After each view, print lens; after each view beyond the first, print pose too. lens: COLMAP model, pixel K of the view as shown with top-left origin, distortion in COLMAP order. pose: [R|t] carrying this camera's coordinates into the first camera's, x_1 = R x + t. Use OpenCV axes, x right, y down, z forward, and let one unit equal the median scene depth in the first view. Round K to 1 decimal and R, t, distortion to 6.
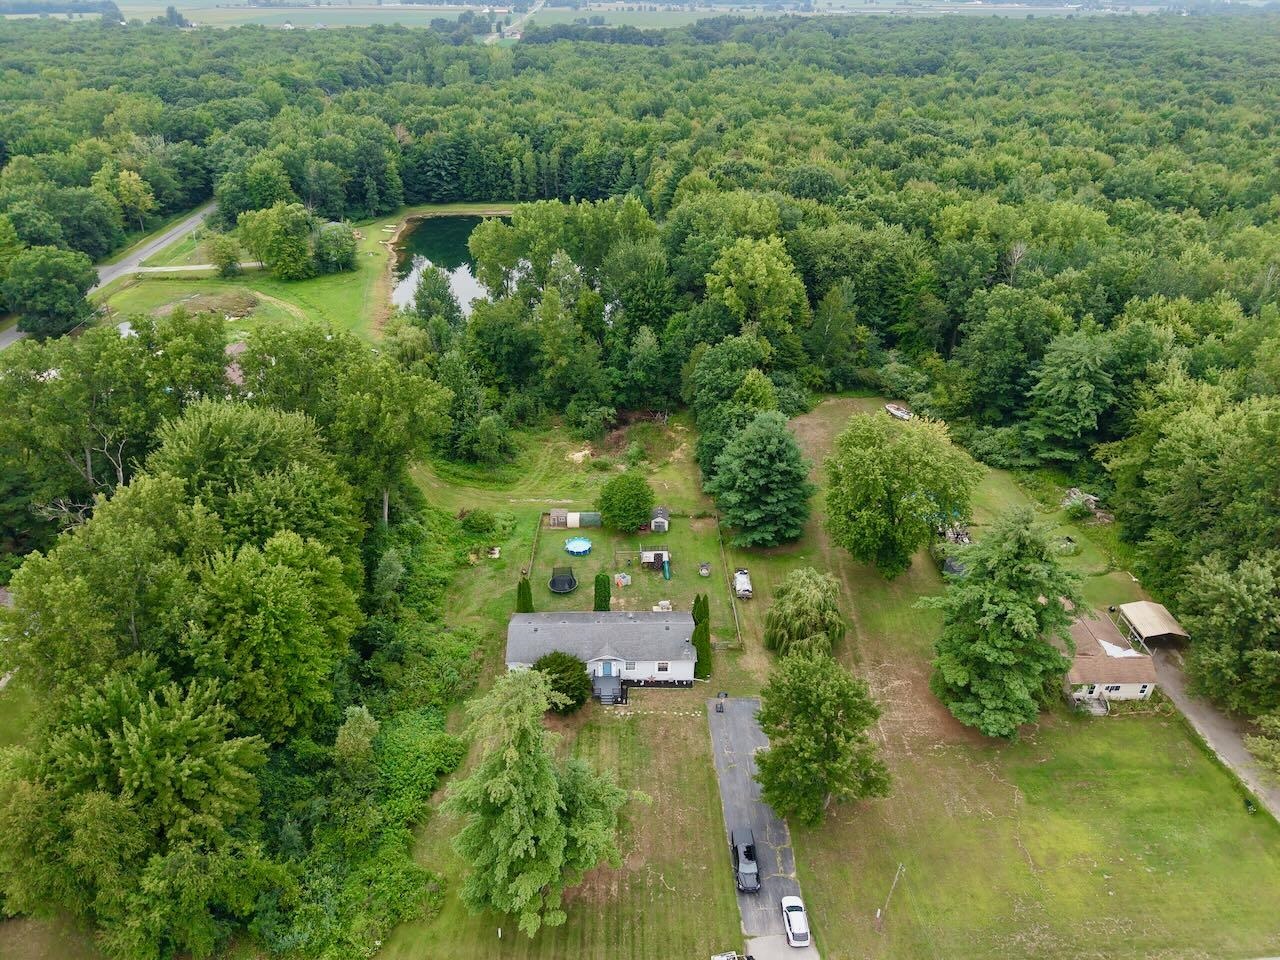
lens RADIAL K [[886.3, 0, 644.9], [0, 886.3, 455.8], [0, 0, 1]] dist [0.030896, -0.005023]
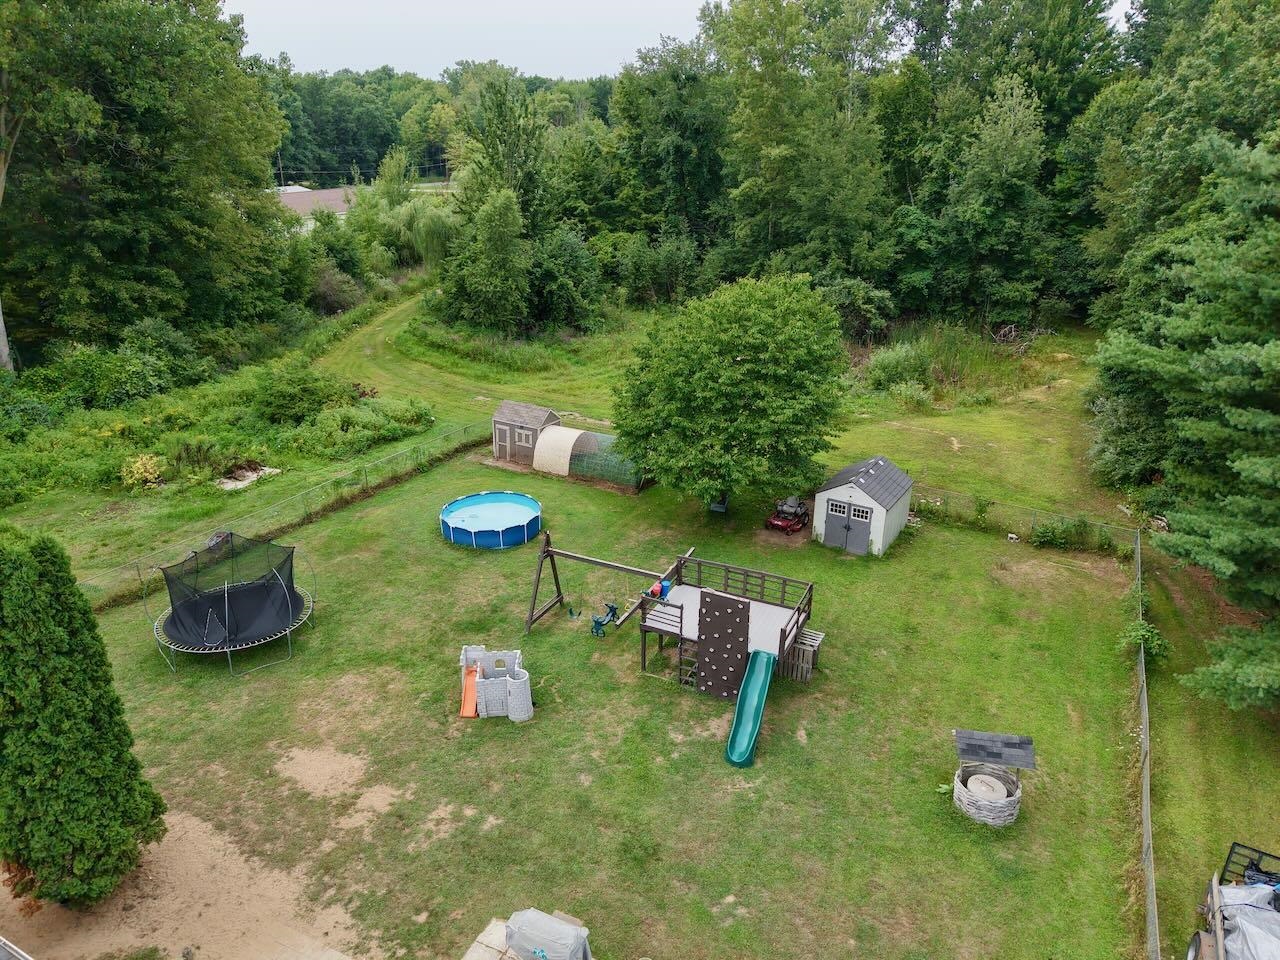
lens RADIAL K [[886.3, 0, 644.9], [0, 886.3, 455.8], [0, 0, 1]] dist [0.030896, -0.005023]
pose [[0.881515, 0.167727, -0.441361, 0.073919], [-0.229946, 0.968935, -0.091046, 0.101983], [0.412380, 0.181747, 0.892699, 0.829246]]
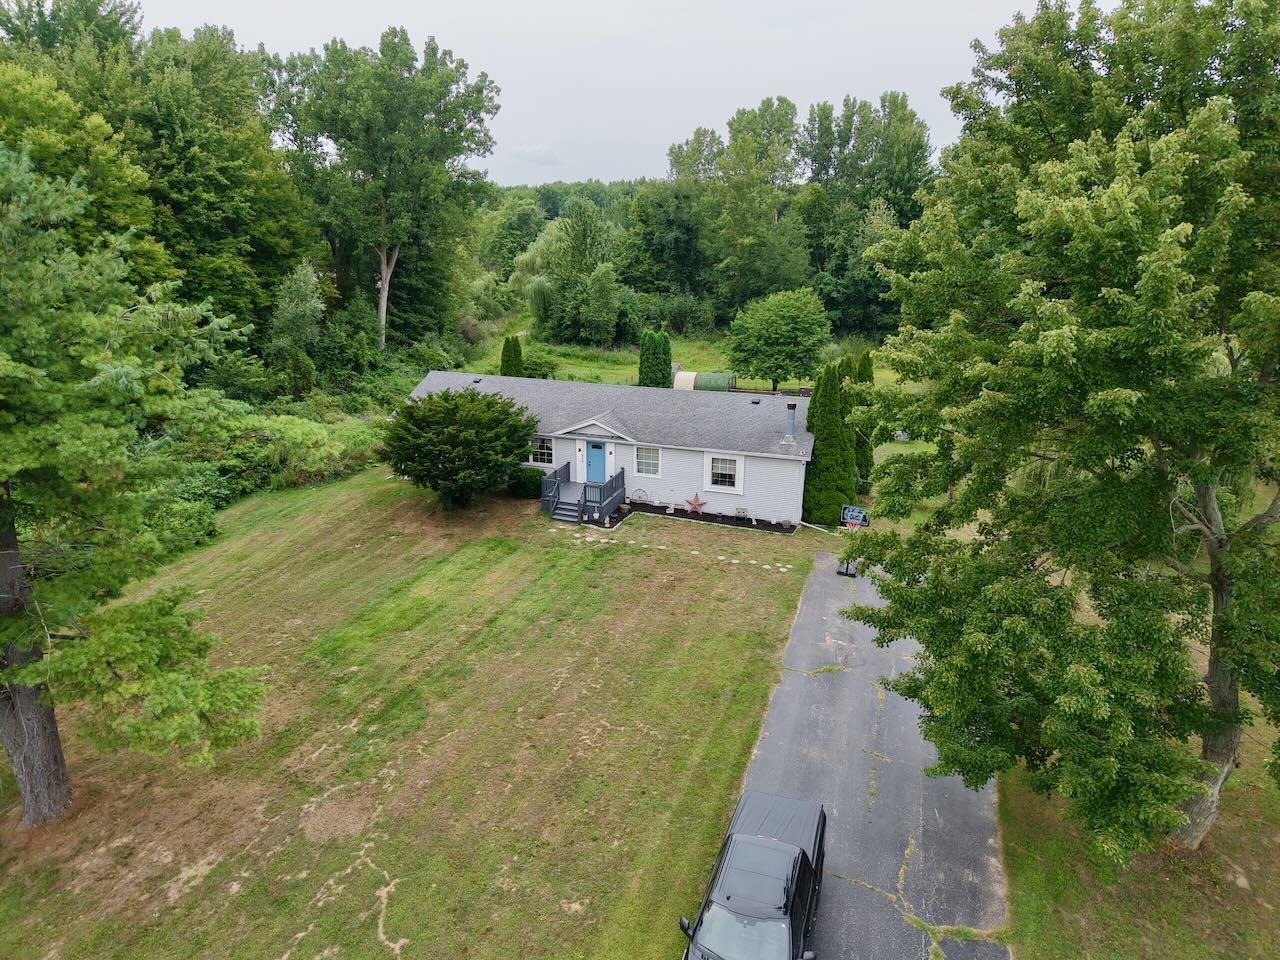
lens RADIAL K [[886.3, 0, 644.9], [0, 886.3, 455.8], [0, 0, 1]] dist [0.030896, -0.005023]
pose [[0.936163, 0.087305, -0.340552, 0.102898], [-0.166415, 0.963324, -0.210506, 0.268263], [0.309684, 0.253741, 0.916358, 0.516587]]
